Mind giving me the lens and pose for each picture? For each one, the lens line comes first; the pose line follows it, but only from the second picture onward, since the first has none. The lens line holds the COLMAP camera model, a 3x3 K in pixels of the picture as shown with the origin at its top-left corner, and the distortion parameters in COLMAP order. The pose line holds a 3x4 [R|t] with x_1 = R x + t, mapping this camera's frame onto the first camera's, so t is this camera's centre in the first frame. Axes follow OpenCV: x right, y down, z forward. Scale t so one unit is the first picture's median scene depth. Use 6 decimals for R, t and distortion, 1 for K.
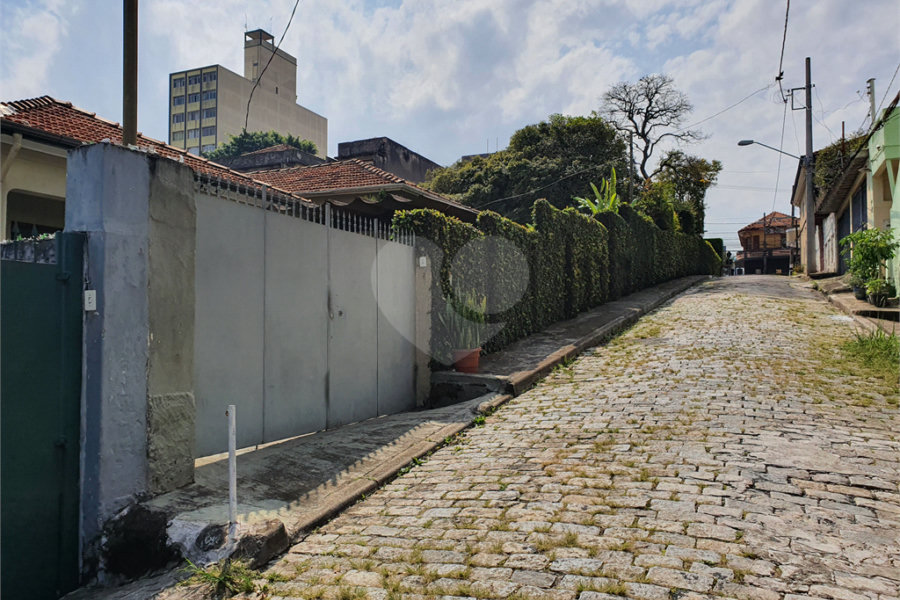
lens RADIAL K [[650.4, 0, 422.1], [0, 650.4, 297.0], [0, 0, 1]] dist [0.080485, -0.061561]
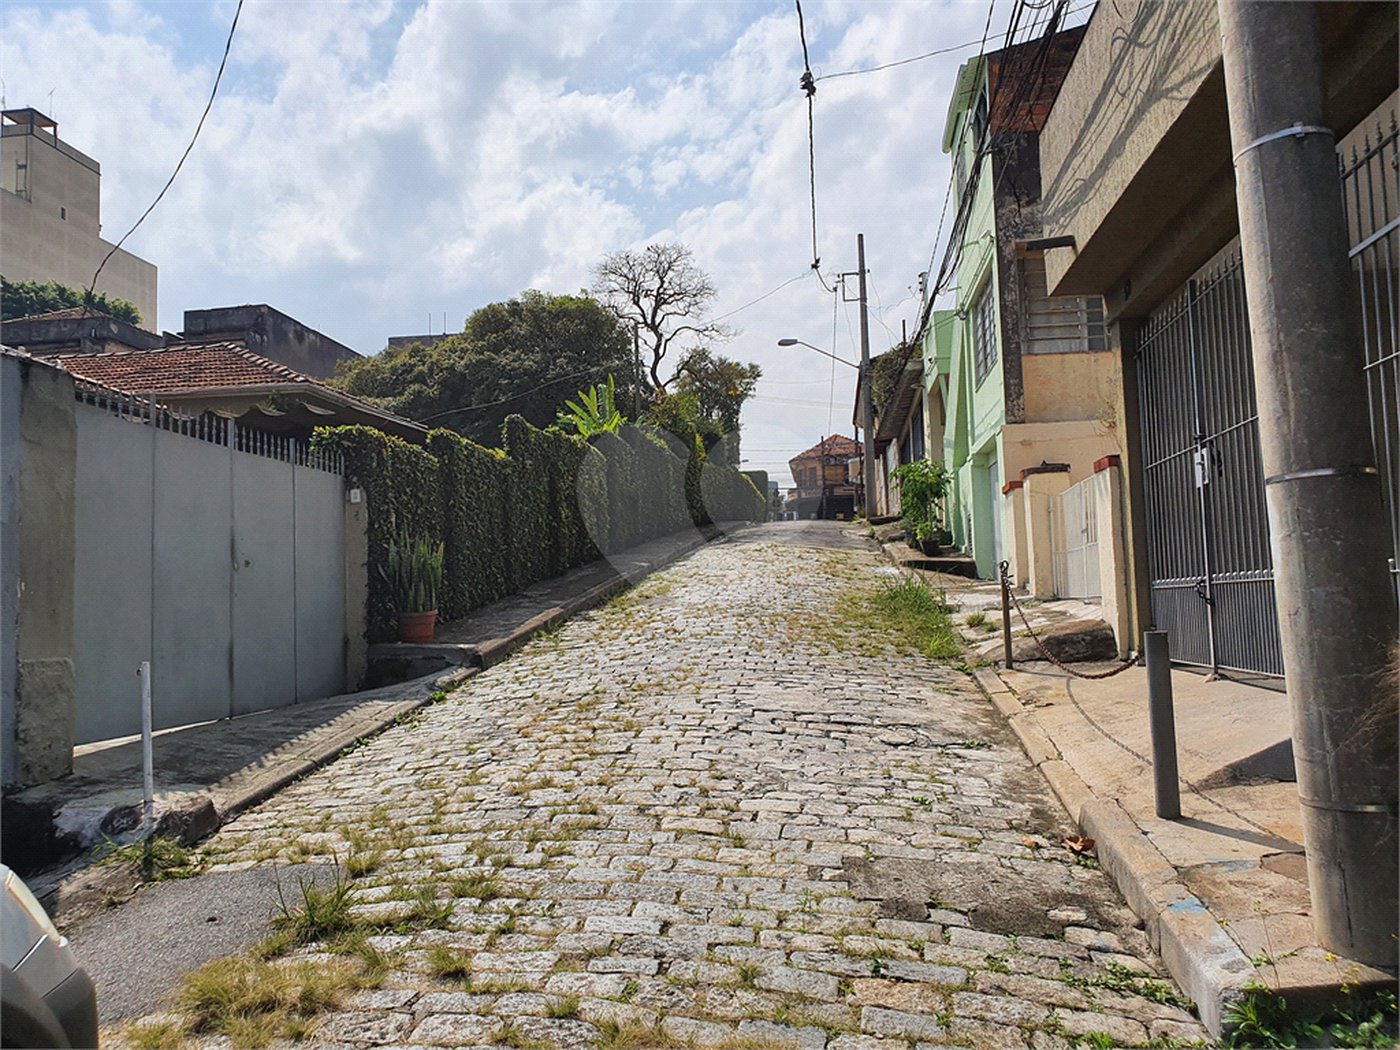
lens RADIAL K [[1023.2, 0, 700.0], [0, 1023.2, 525.0], [0, 0, 1]] dist [0.042030, -0.070495]
pose [[0.937222, -0.010653, 0.348571, -0.045143], [0.022222, 0.999326, -0.029207, 0.024645], [-0.348025, 0.035120, 0.936827, -0.271967]]
